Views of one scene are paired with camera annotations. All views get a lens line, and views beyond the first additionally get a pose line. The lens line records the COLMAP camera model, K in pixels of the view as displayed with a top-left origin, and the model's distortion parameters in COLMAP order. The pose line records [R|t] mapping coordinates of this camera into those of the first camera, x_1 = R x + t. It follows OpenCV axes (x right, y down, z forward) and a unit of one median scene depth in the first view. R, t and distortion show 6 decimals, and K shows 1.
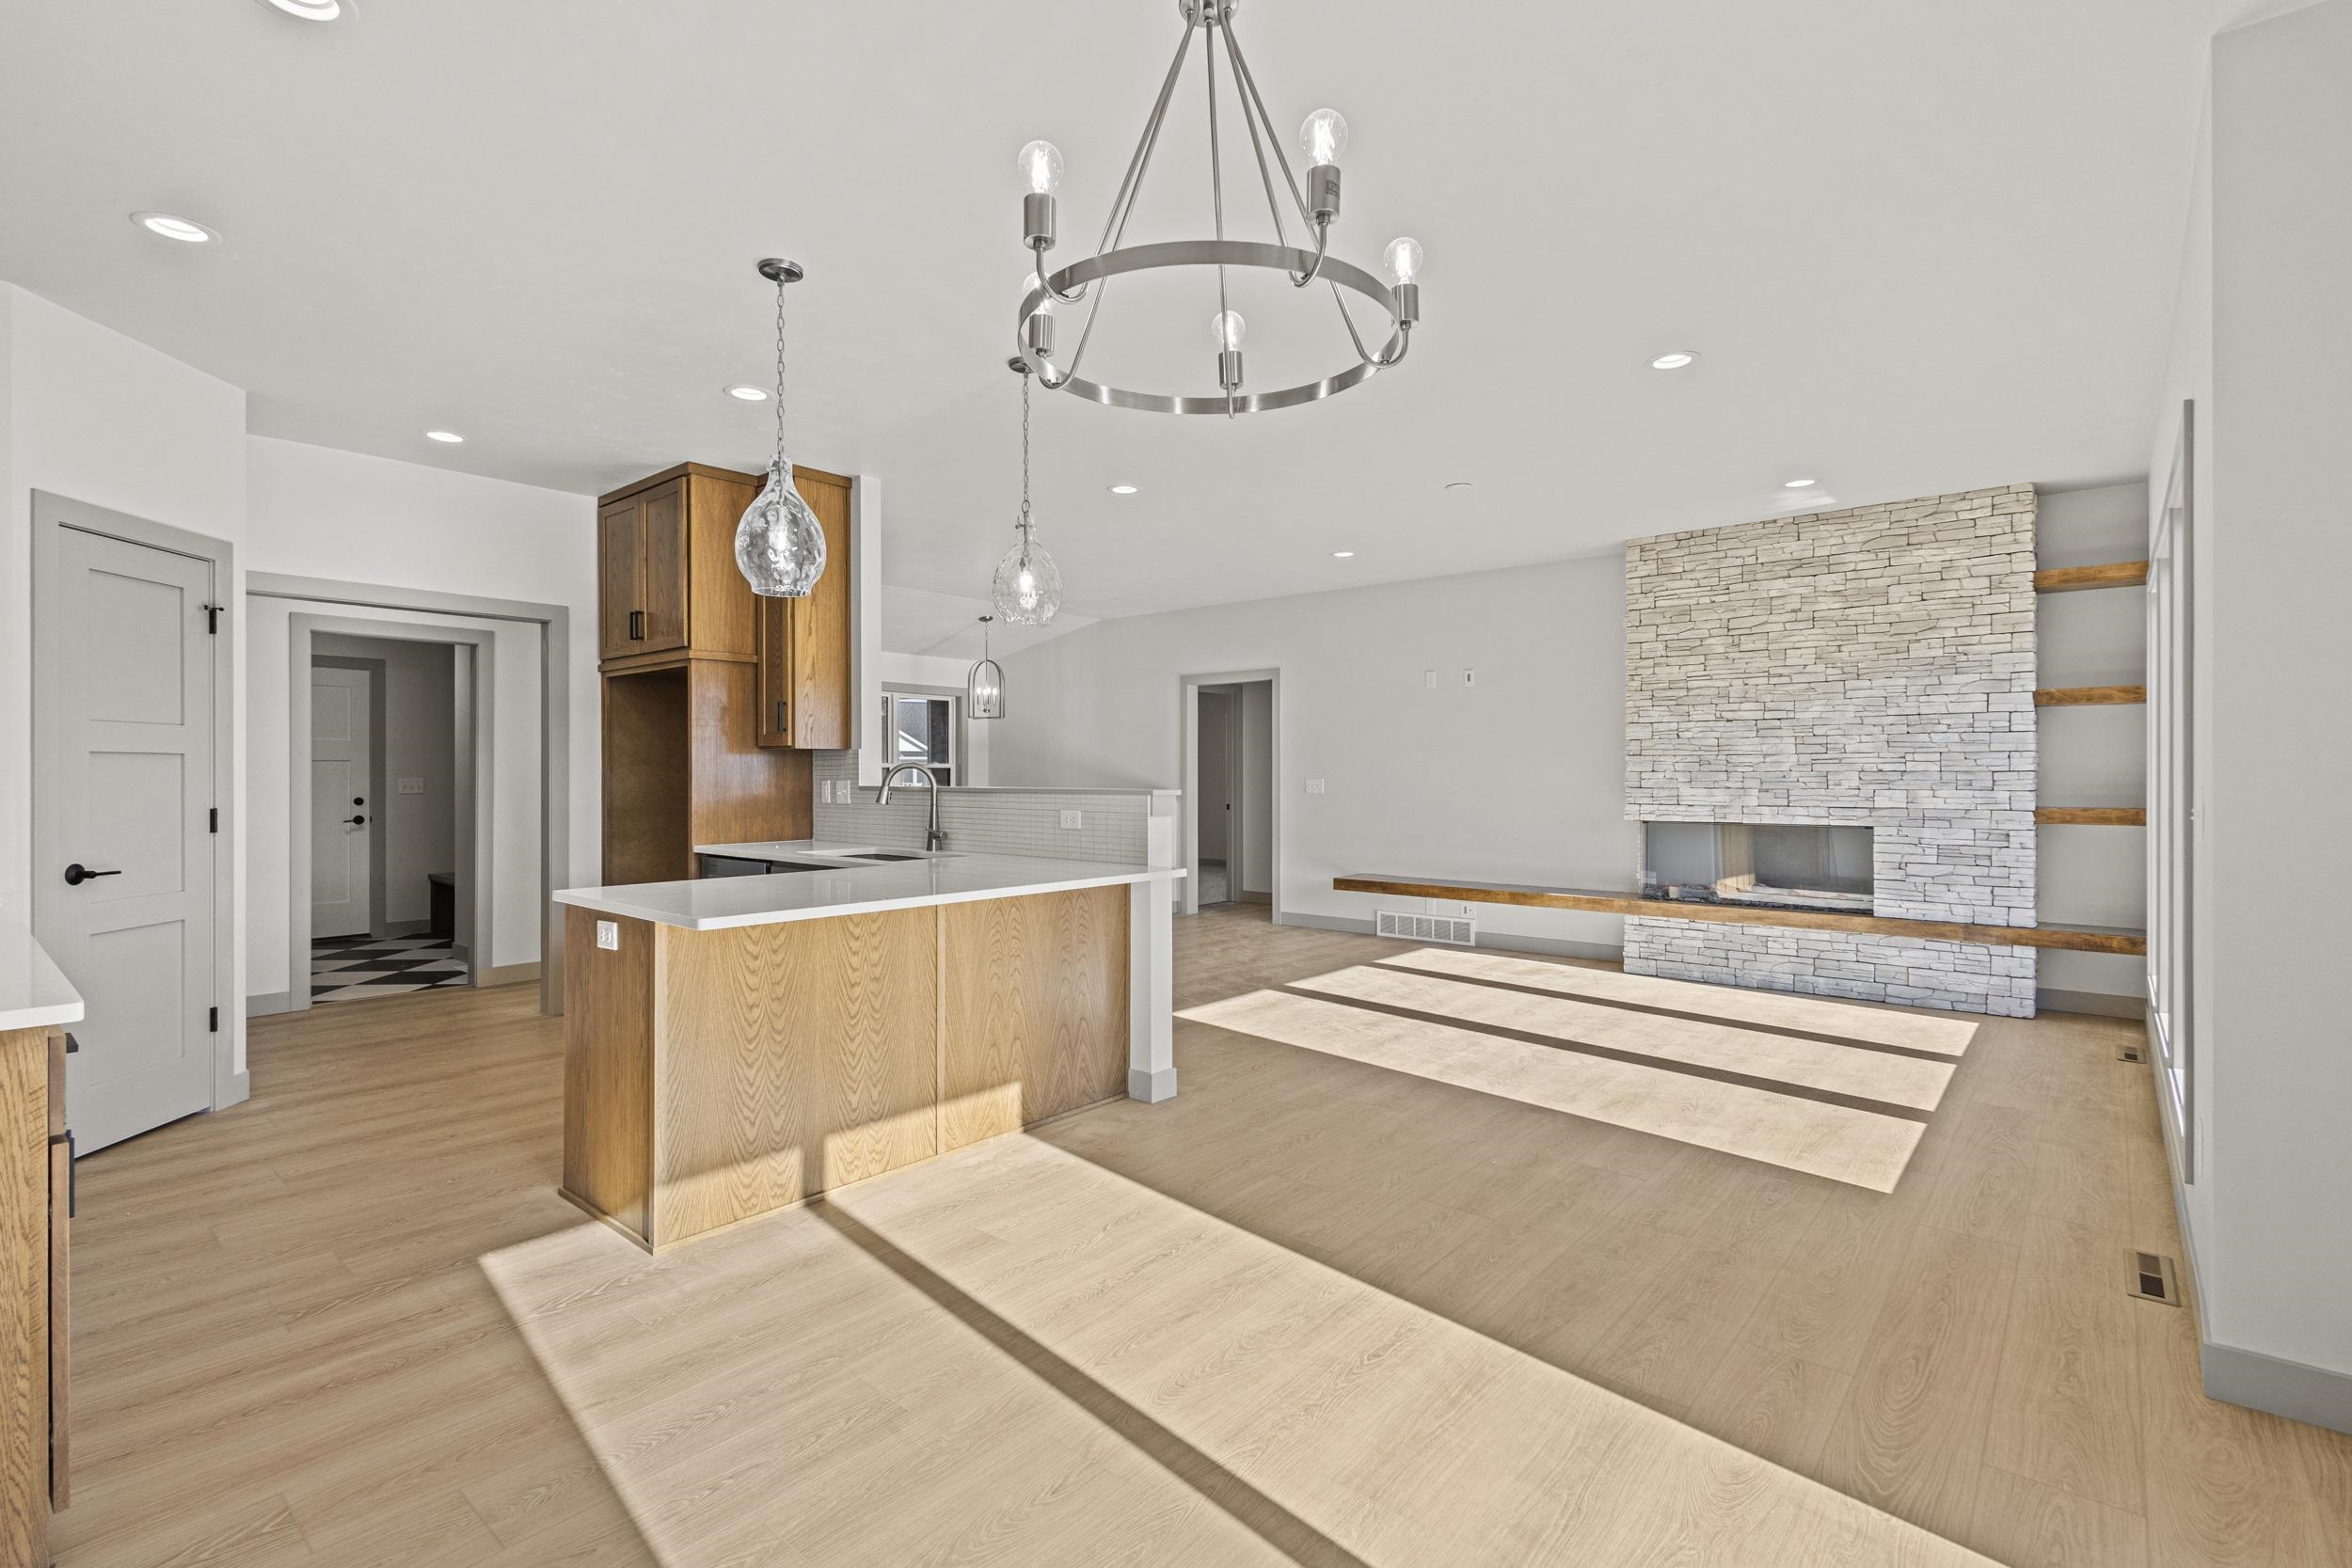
lens RADIAL K [[1085.3, 0, 1169.4], [0, 1085.3, 777.1], [0, 0, 1]] dist [0.008843, 0.000361]
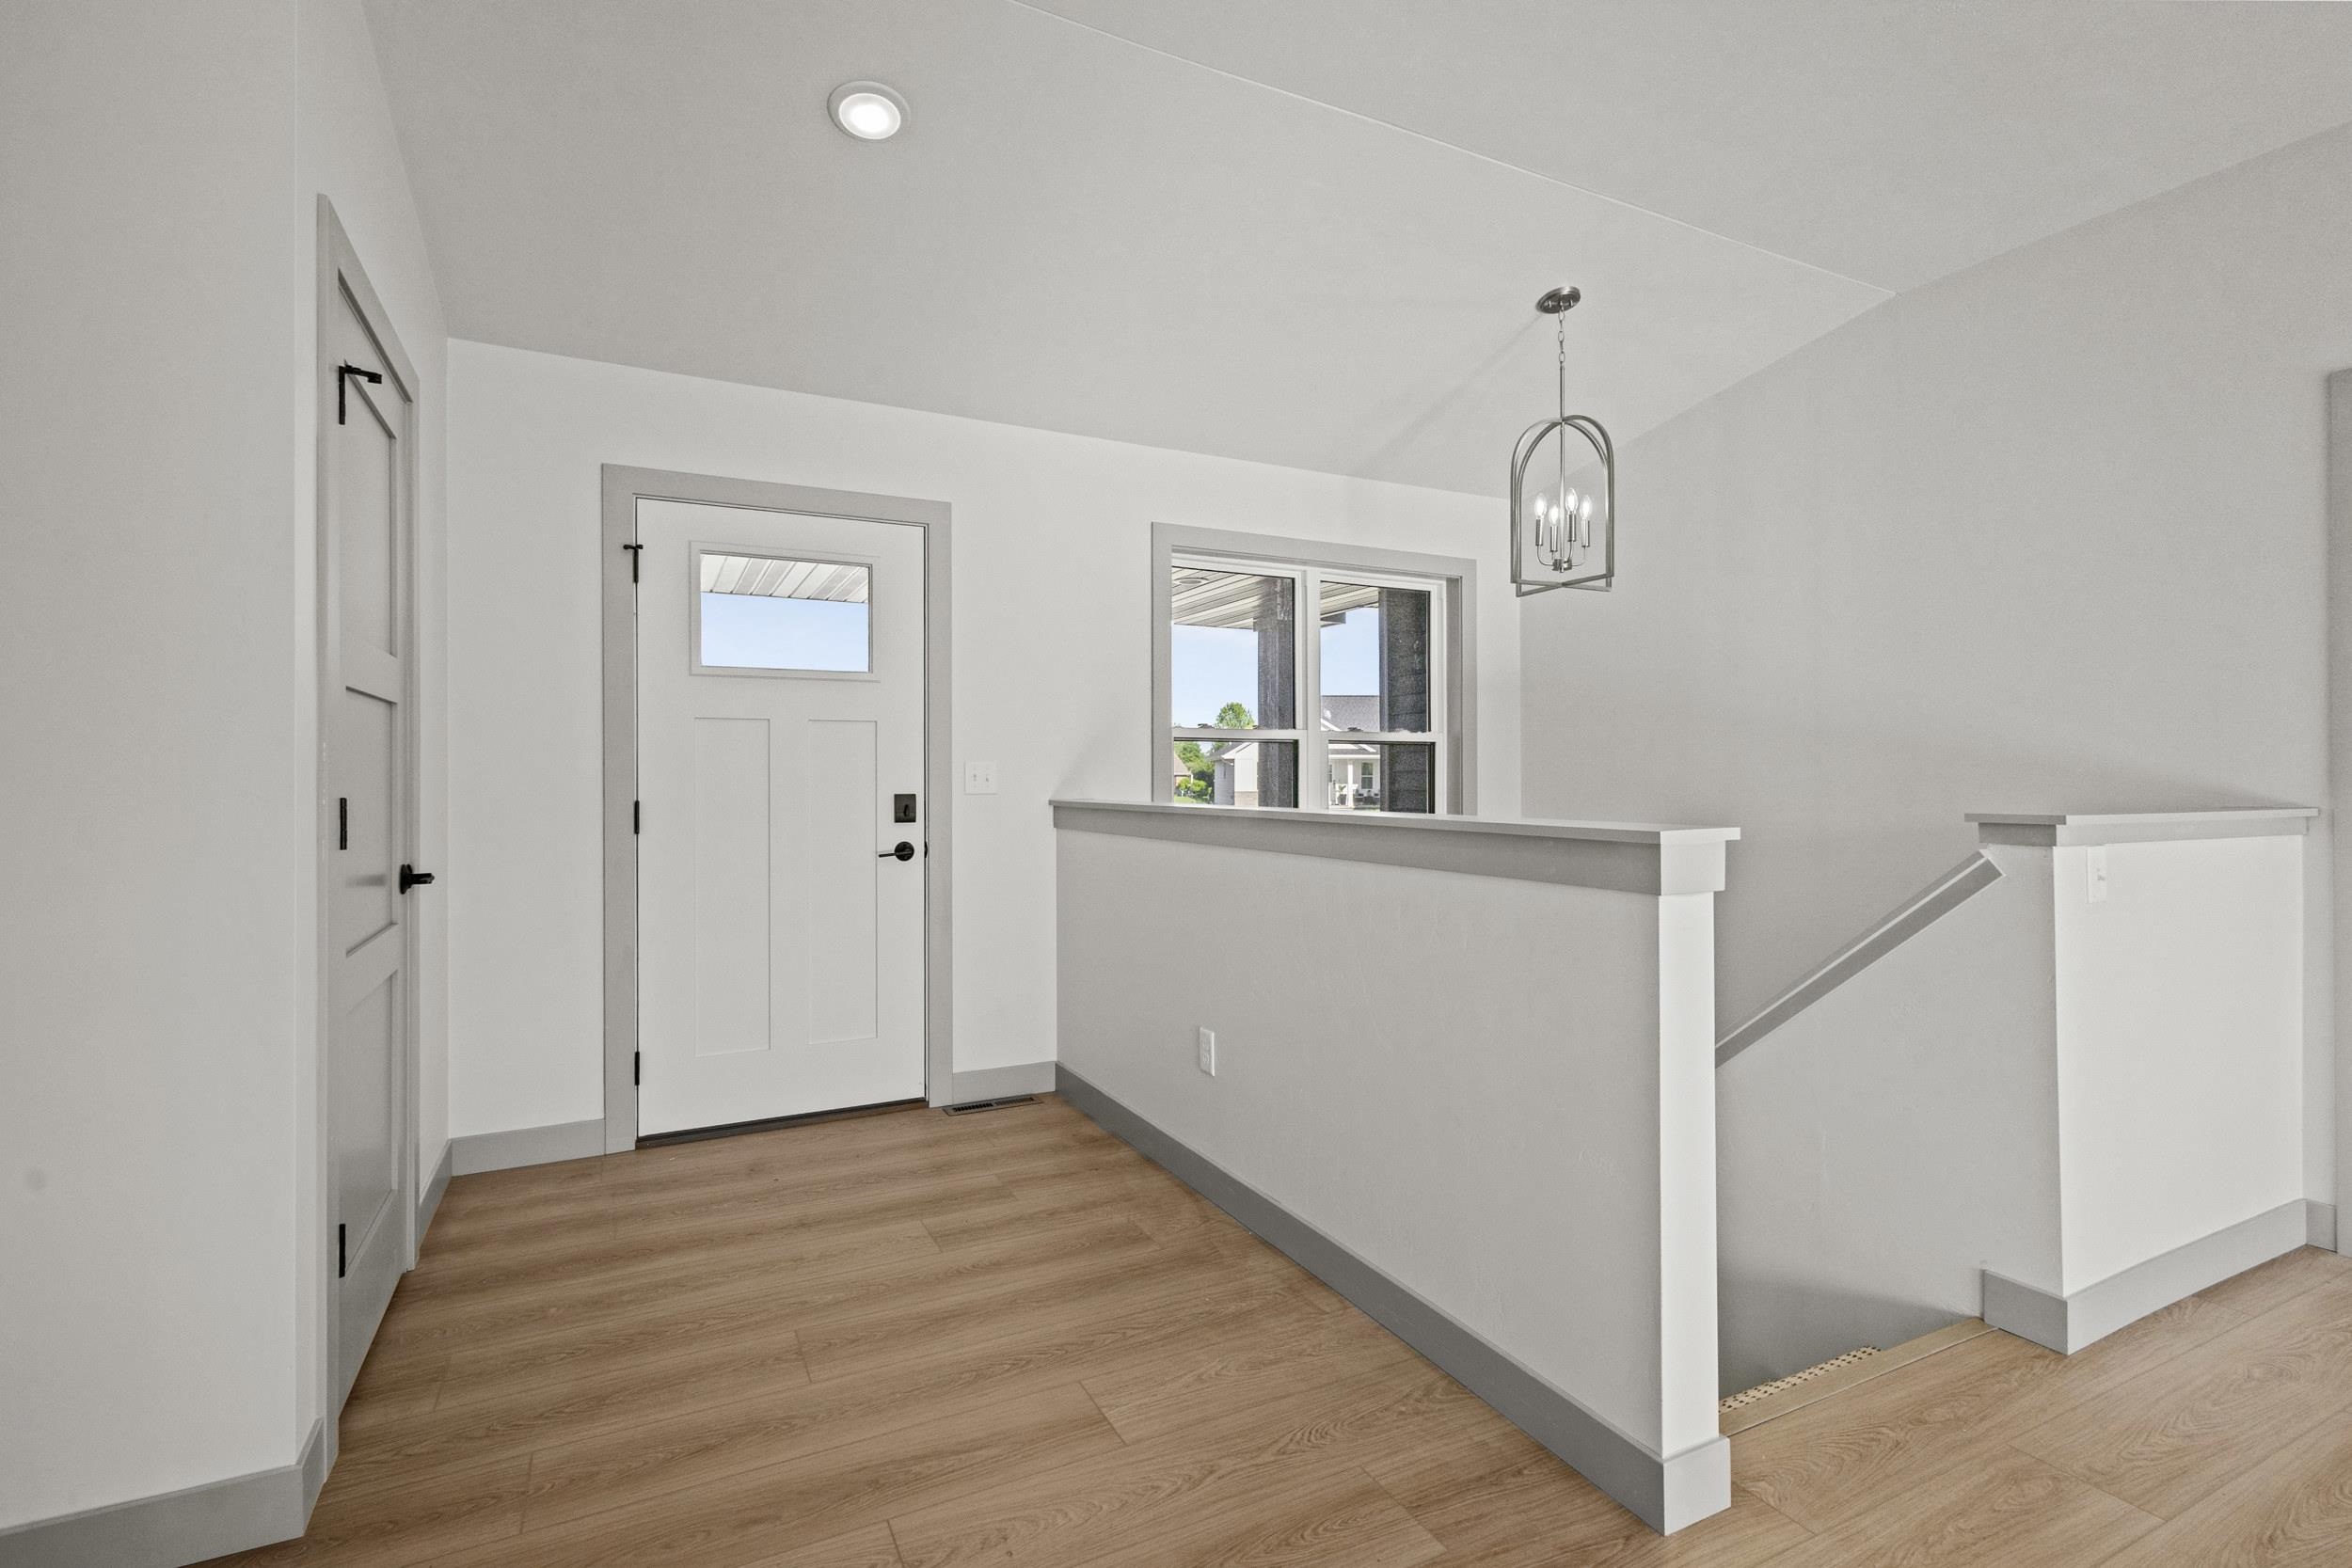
lens RADIAL K [[1078.3, 0, 1174.4], [0, 1078.3, 778.9], [0, 0, 1]] dist [0.007349, 0.000266]
pose [[0.925599, -0.001500, -0.378504, -0.247536], [0.000580, 0.999997, -0.002546, 0.013589], [0.378506, 0.002137, 0.925596, 1.027352]]
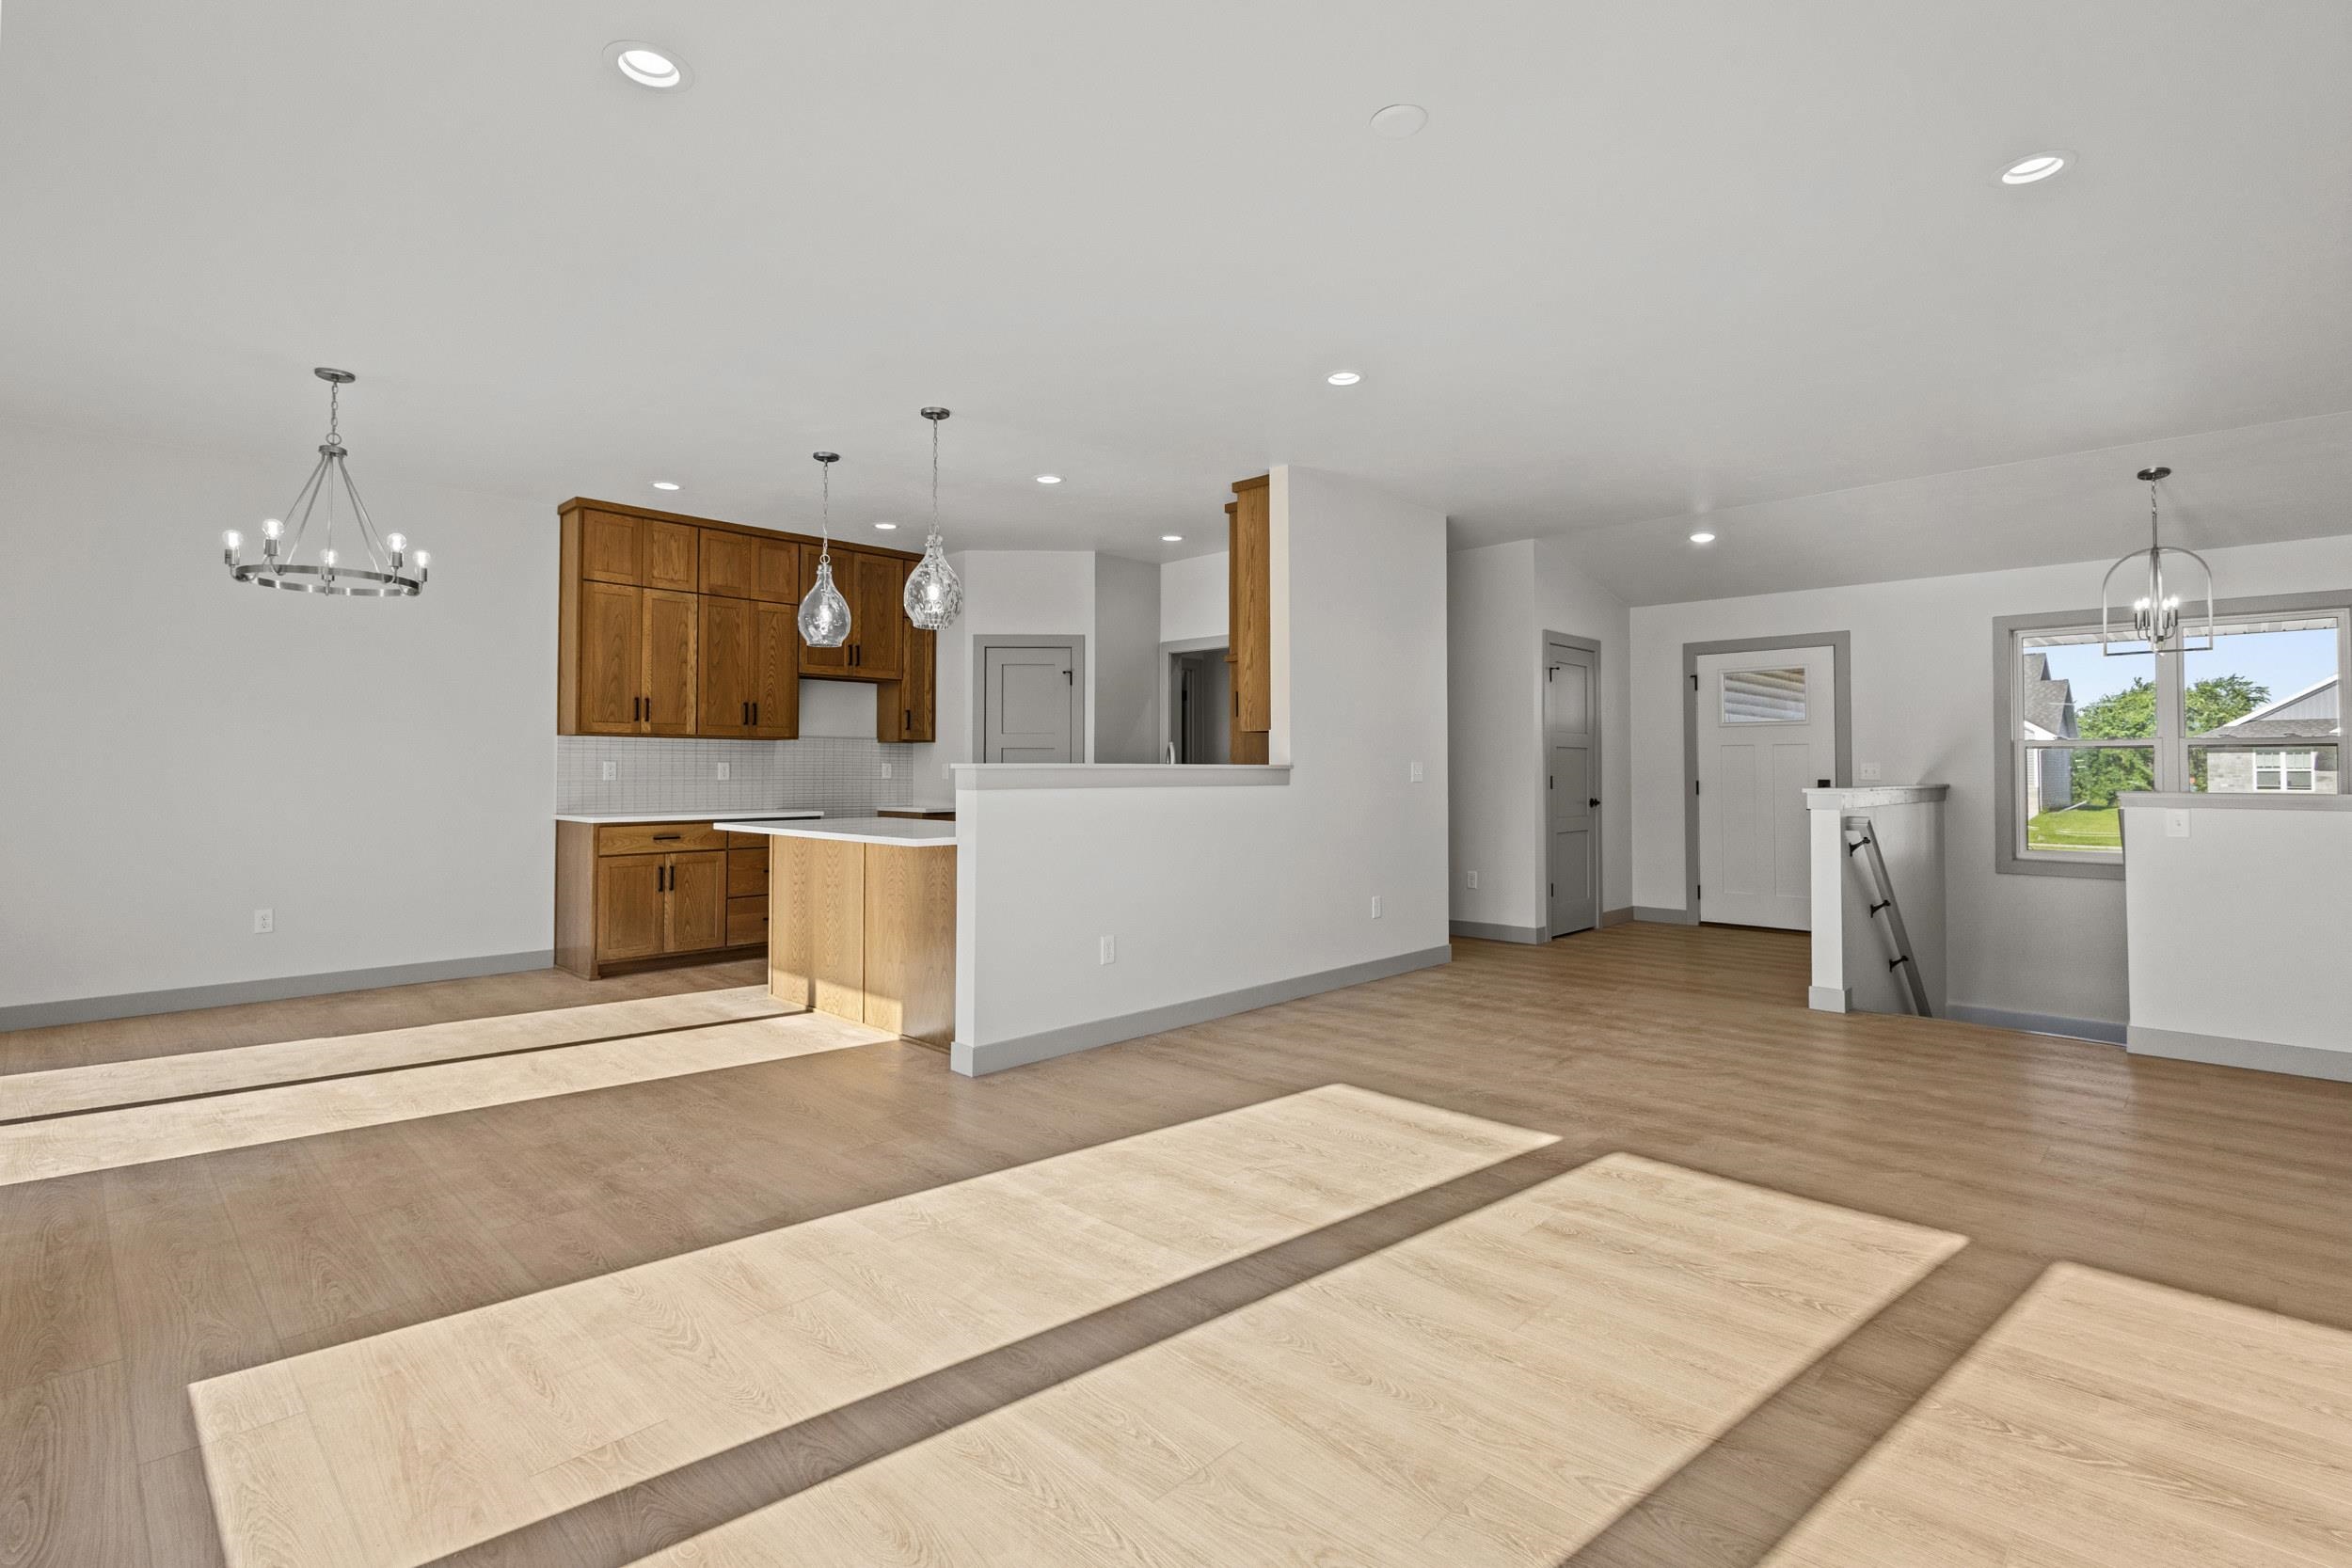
lens RADIAL K [[1089.6, 0, 1162.6], [0, 1089.6, 749.8], [0, 0, 1]] dist [0.004178, -0.000295]
pose [[-0.068722, -0.019752, -0.997440, 0.682520], [-0.003145, 0.999803, -0.019582, 0.013159], [0.997631, 0.001791, -0.068771, 0.867048]]
